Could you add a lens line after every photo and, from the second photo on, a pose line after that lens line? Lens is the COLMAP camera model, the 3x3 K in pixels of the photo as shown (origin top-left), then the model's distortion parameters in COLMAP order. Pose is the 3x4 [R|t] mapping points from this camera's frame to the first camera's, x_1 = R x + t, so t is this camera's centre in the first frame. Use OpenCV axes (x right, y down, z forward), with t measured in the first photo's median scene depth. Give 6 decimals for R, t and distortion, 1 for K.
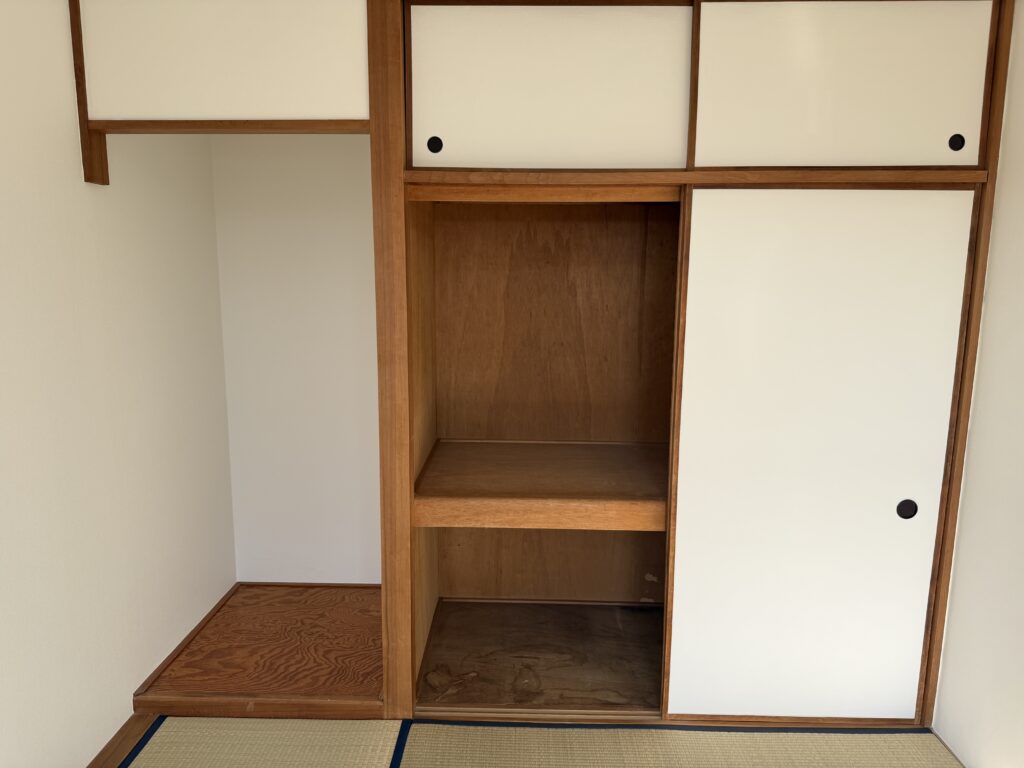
lens RADIAL K [[797.4, 0, 512.7], [0, 797.4, 380.5], [0, 0, 1]] dist [0.026042, -0.003095]
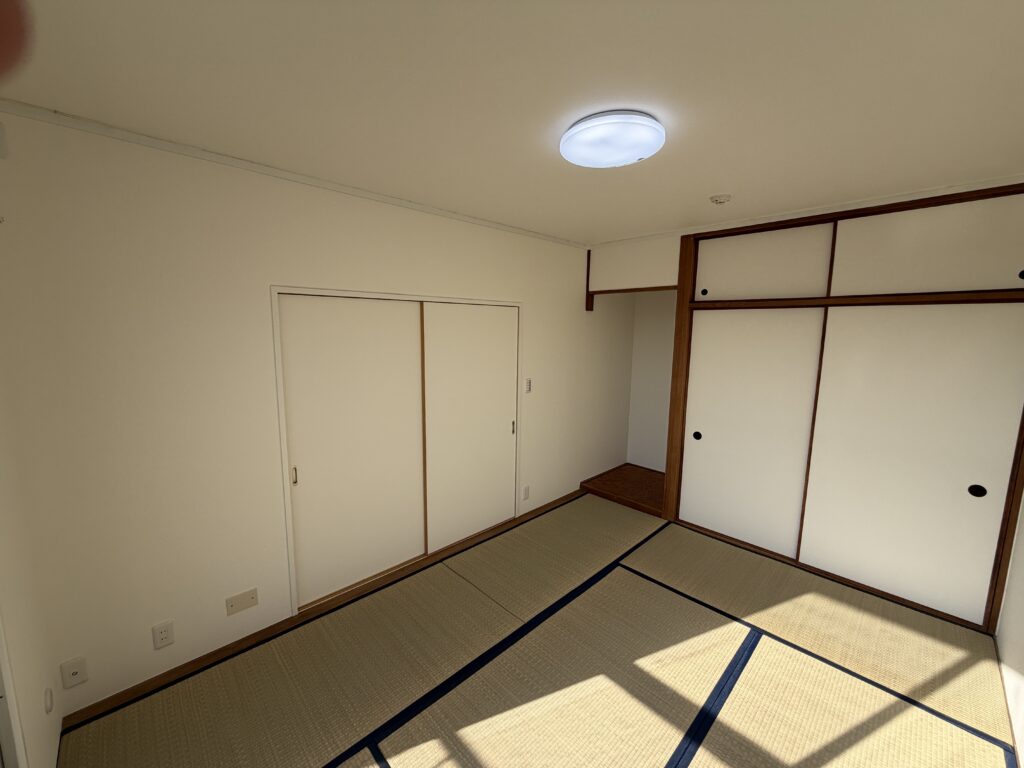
lens RADIAL K [[412.7, 0, 511.3], [0, 412.7, 382.5], [0, 0, 1]] dist [0.000294, 0.000305]
pose [[0.721240, 0.095514, -0.686069, 0.387034], [-0.138283, 0.990364, -0.007494, 0.083695], [0.678742, 0.100276, 0.727498, -0.341499]]
